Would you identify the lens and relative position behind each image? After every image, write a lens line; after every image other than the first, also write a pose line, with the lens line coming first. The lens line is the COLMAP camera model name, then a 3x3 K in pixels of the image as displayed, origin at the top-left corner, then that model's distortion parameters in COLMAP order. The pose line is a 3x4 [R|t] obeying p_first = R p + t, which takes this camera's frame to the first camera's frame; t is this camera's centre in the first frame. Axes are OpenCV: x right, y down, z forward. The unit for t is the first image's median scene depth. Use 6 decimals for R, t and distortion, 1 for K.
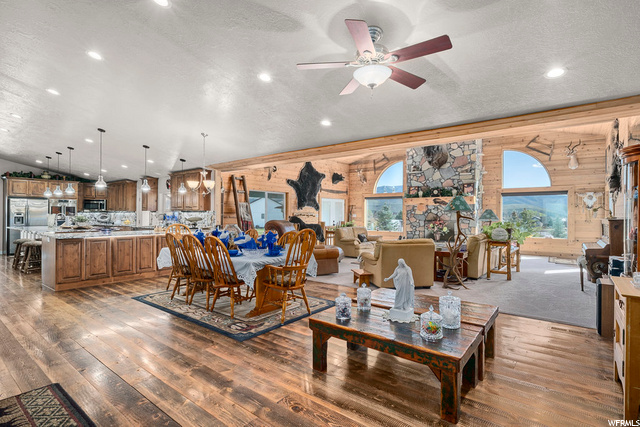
lens RADIAL K [[309.6, 0, 320.0], [0, 309.6, 213.5], [0, 0, 1]] dist [0.000588, -0.000560]
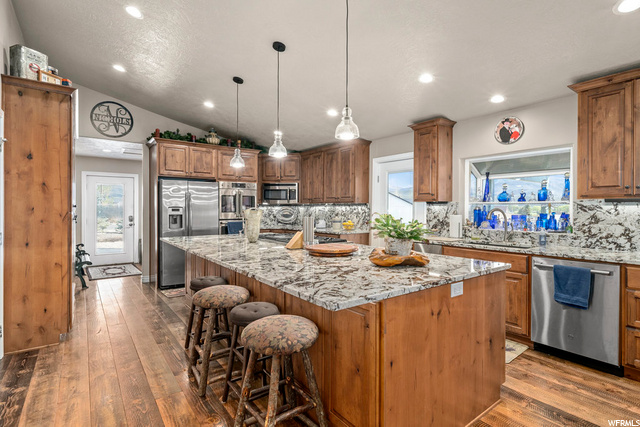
lens RADIAL K [[318.9, 0, 322.5], [0, 318.9, 209.4], [0, 0, 1]] dist [0.003009, 0.000341]
pose [[0.963090, -0.002231, -0.269171, -0.599816], [0.003696, 0.999981, 0.004935, -0.000429], [0.269155, -0.005748, 0.963080, 0.558686]]
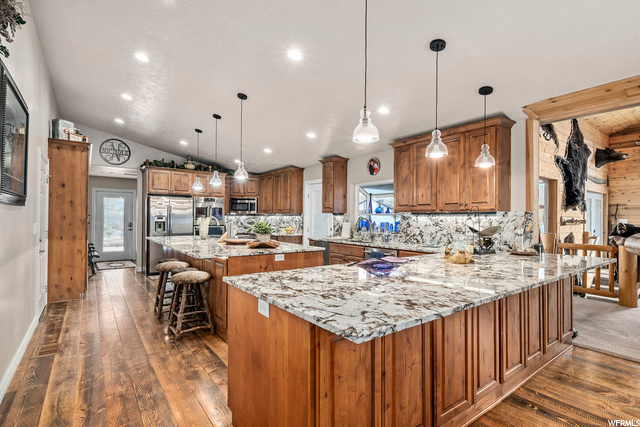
lens RADIAL K [[311.4, 0, 321.0], [0, 311.4, 216.6], [0, 0, 1]] dist [0.001733, 0.000077]
pose [[0.961069, 0.000917, -0.276305, -0.420226], [-0.001396, 0.999998, -0.001539, -0.000528], [0.276303, 0.001865, 0.961069, 0.414710]]
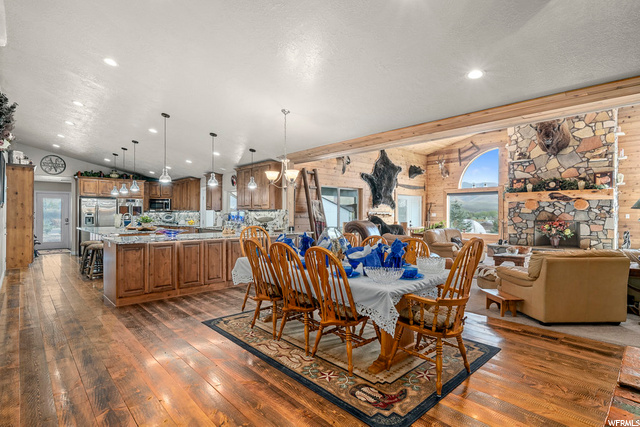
lens RADIAL K [[313.3, 0, 320.0], [0, 313.3, 213.5], [0, 0, 1]] dist [0.002169, -0.000059]
pose [[0.987381, -0.003410, -0.158328, -0.096151], [0.003809, 0.999990, 0.002220, 0.000279], [0.158319, -0.002796, 0.987384, 0.137020]]
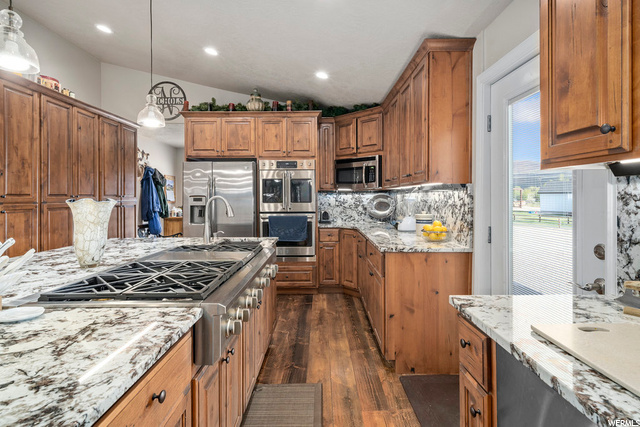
lens RADIAL K [[314.2, 0, 322.2], [0, 314.2, 198.8], [0, 0, 1]] dist [0.000608, -0.000011]
pose [[0.610399, -0.003036, -0.792088, -0.551081], [0.010711, 0.999933, 0.004421, 0.001100], [0.792022, -0.011182, 0.610391, 0.892292]]
